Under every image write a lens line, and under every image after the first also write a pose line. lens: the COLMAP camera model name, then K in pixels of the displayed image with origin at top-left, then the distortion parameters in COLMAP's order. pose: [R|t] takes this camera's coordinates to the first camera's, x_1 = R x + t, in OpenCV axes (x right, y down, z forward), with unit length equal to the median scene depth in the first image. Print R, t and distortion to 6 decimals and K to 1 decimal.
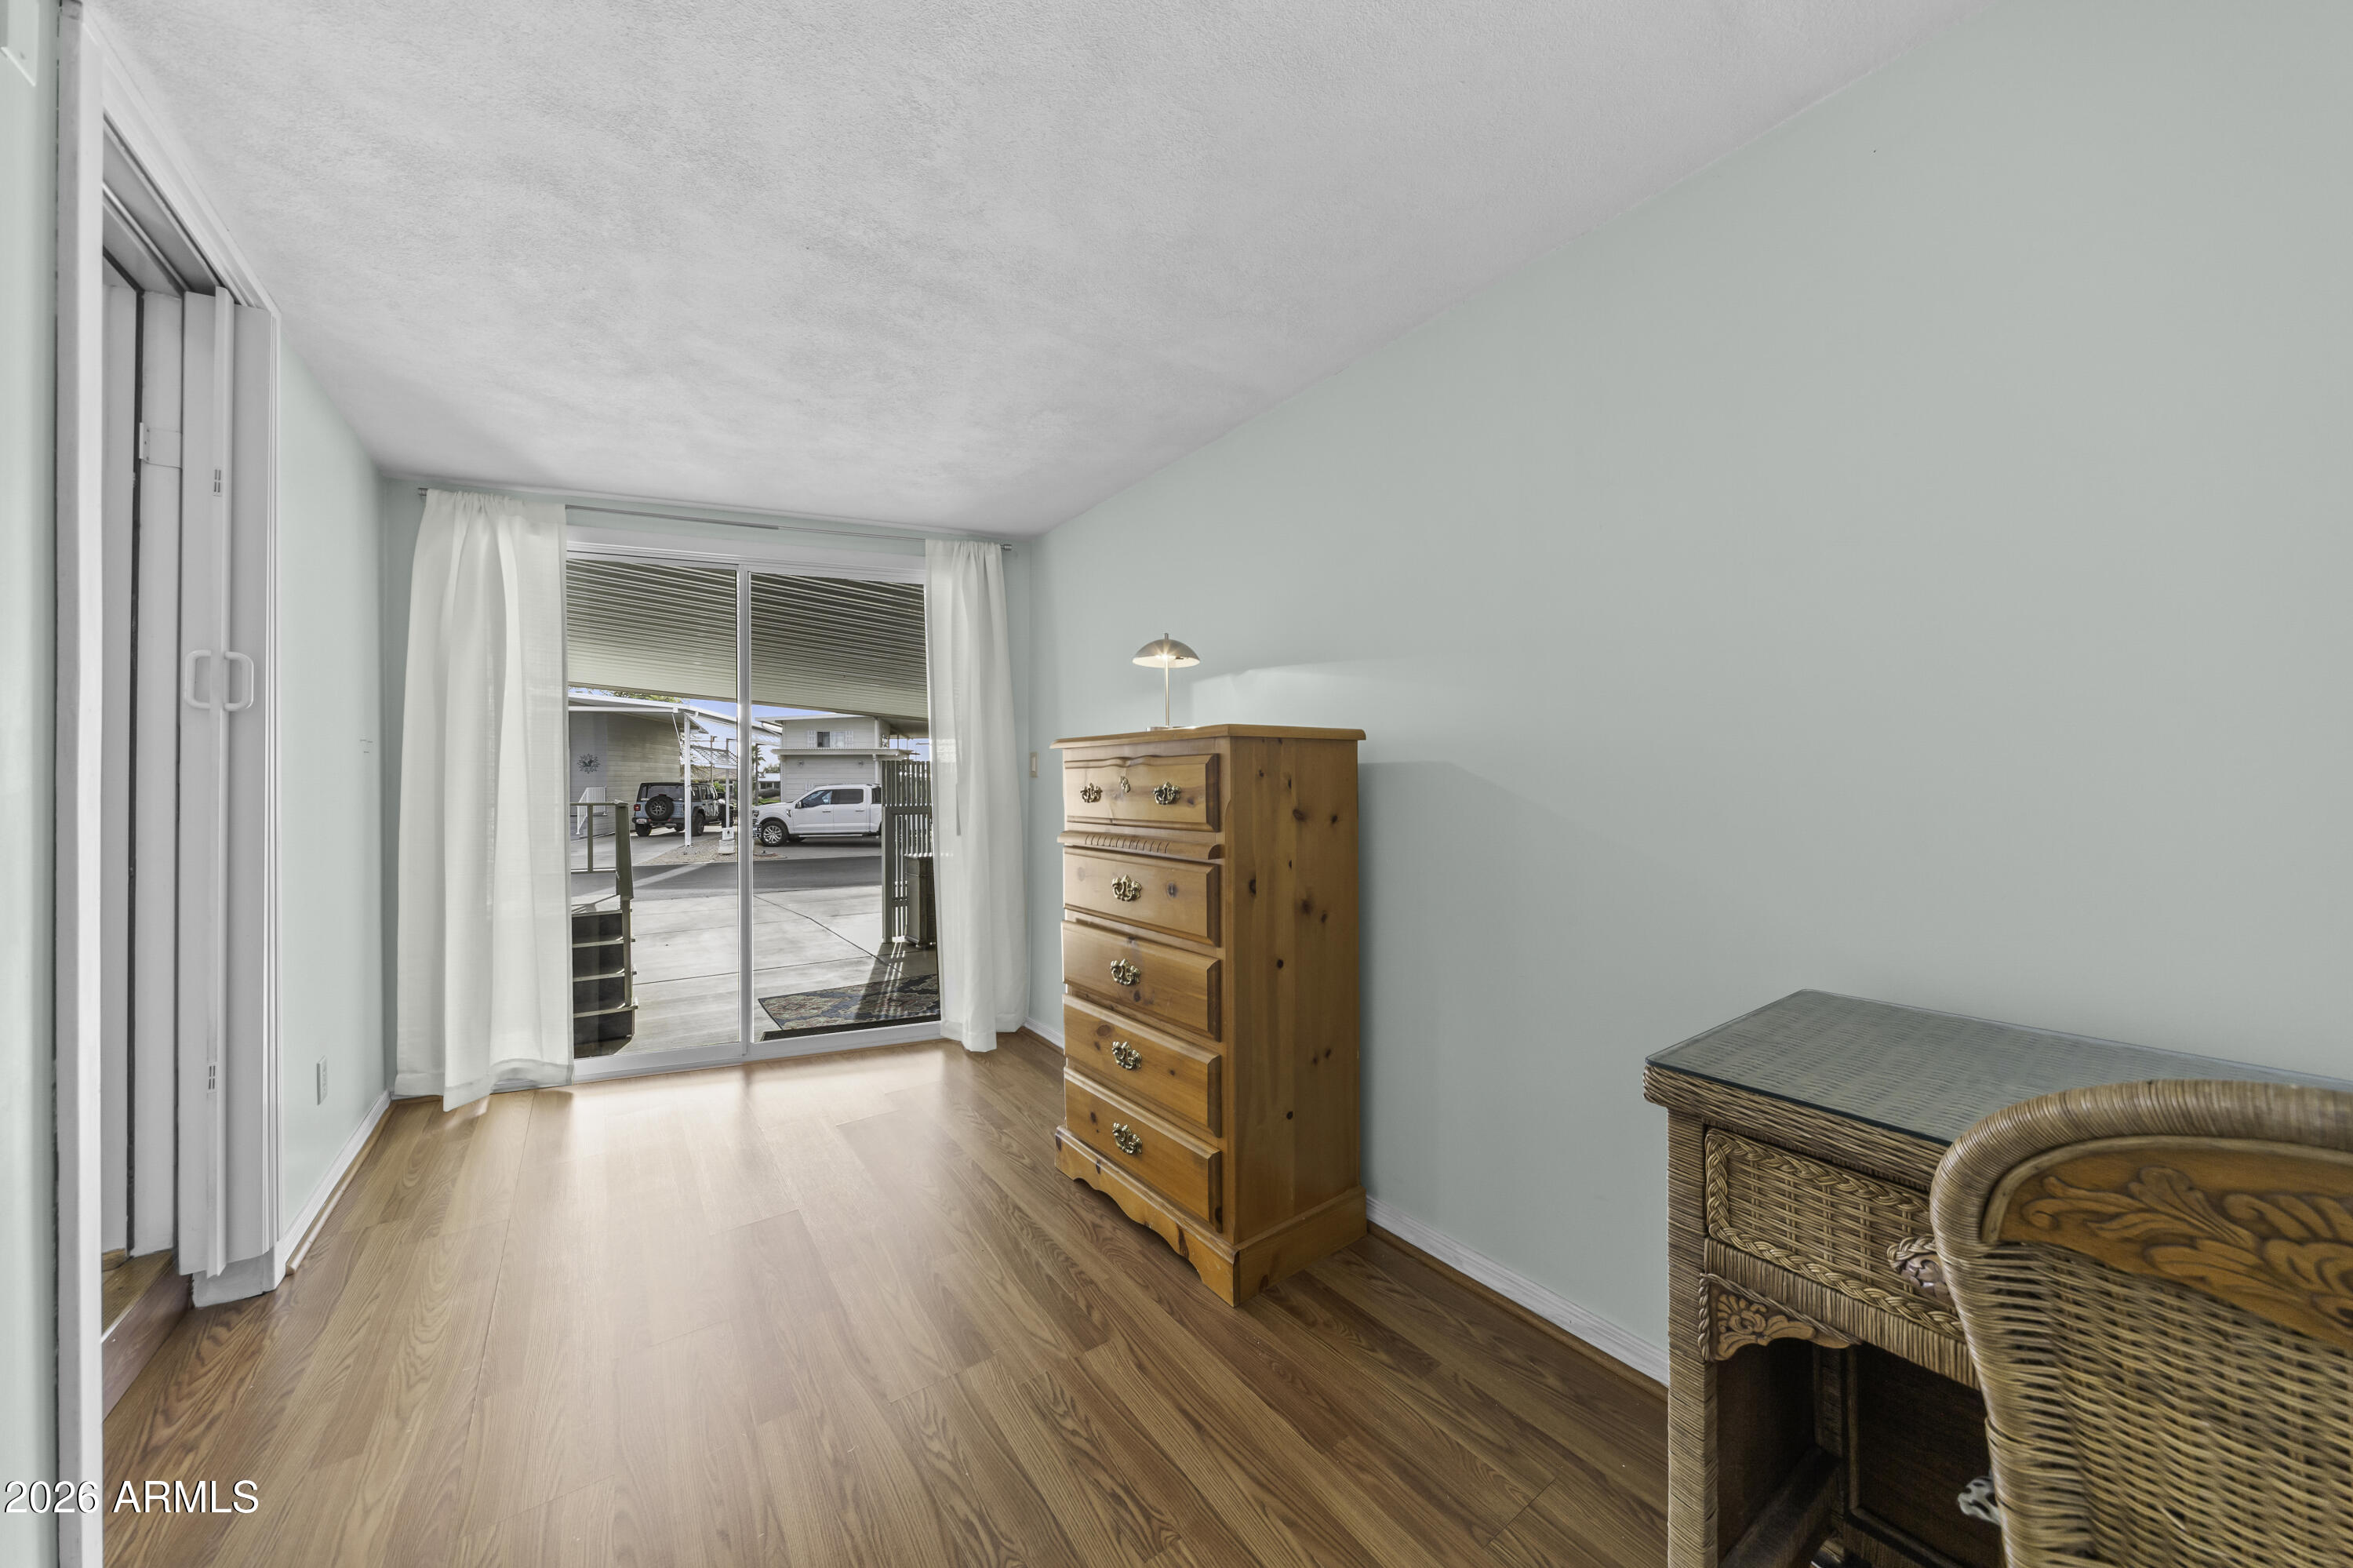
lens RADIAL K [[787.4, 0, 1176.5], [0, 787.4, 784.0], [0, 0, 1]] dist [-0.001106, -0.000090]
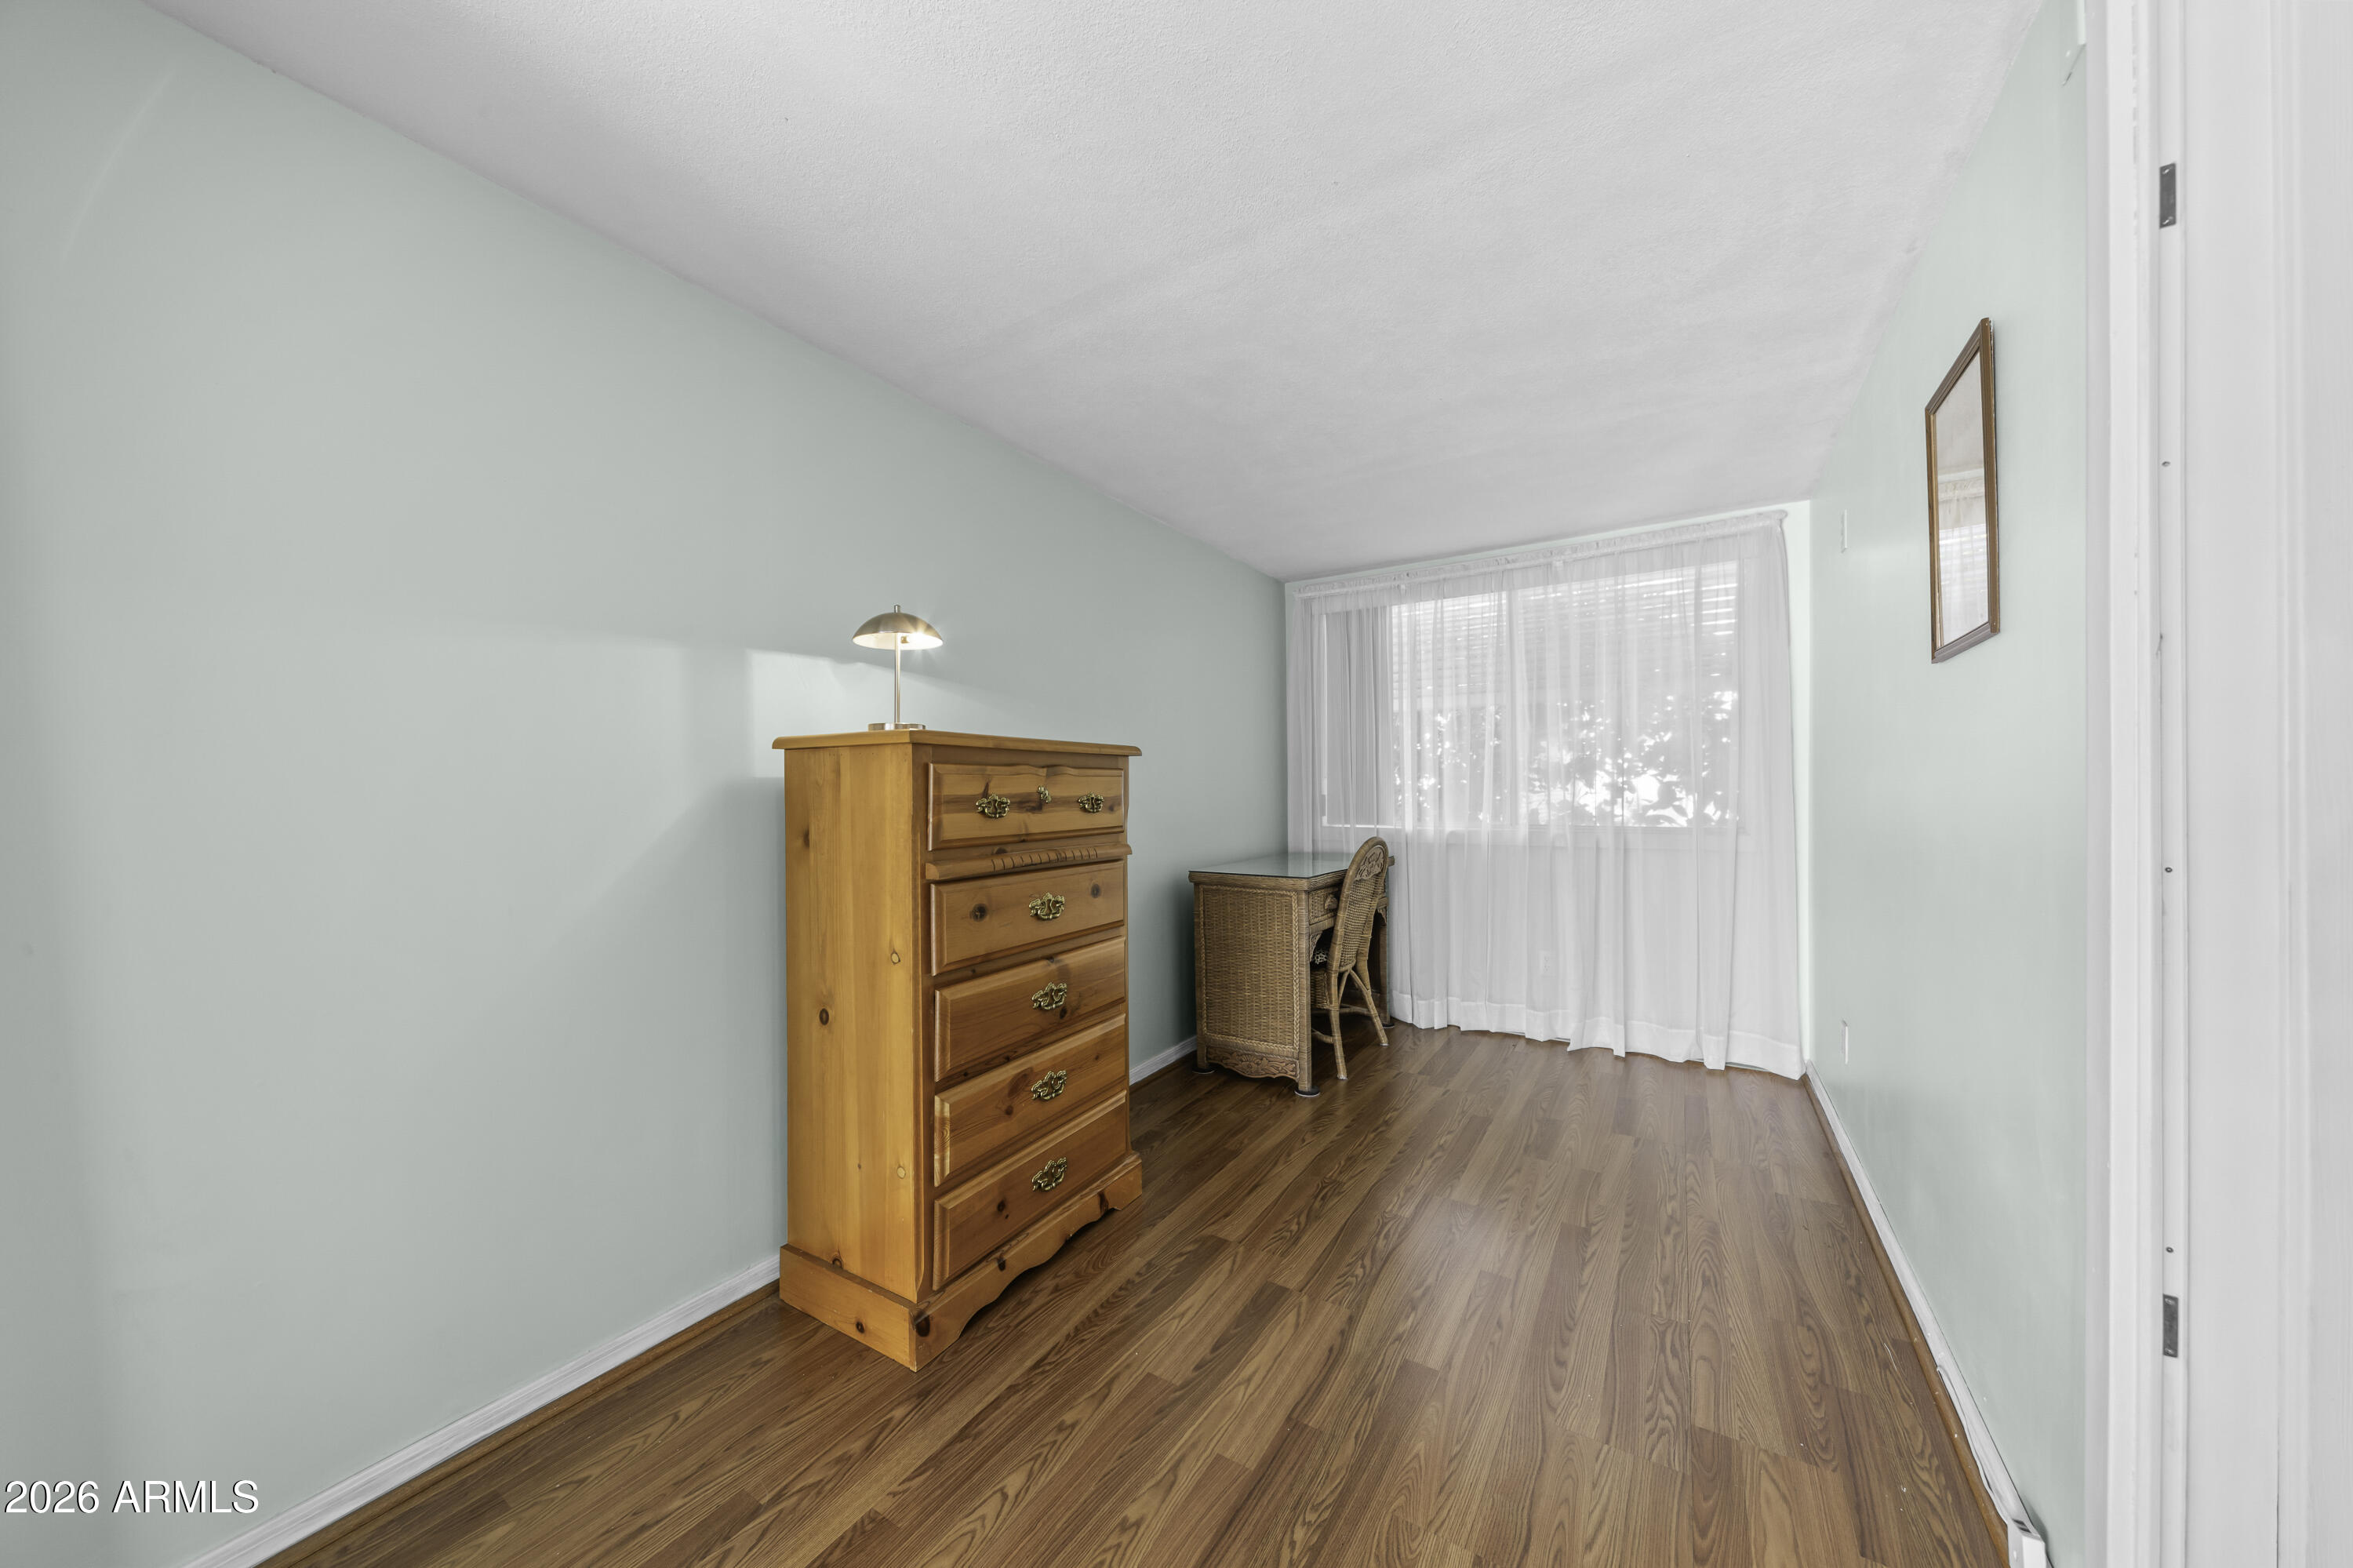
lens RADIAL K [[787.4, 0, 1176.5], [0, 787.4, 784.0], [0, 0, 1]] dist [-0.001106, -0.000090]
pose [[-0.360747, 0.002995, 0.932659, -0.995704], [0.001001, 0.999996, -0.002823, -0.009569], [-0.932663, -0.000085, -0.360749, 1.205987]]
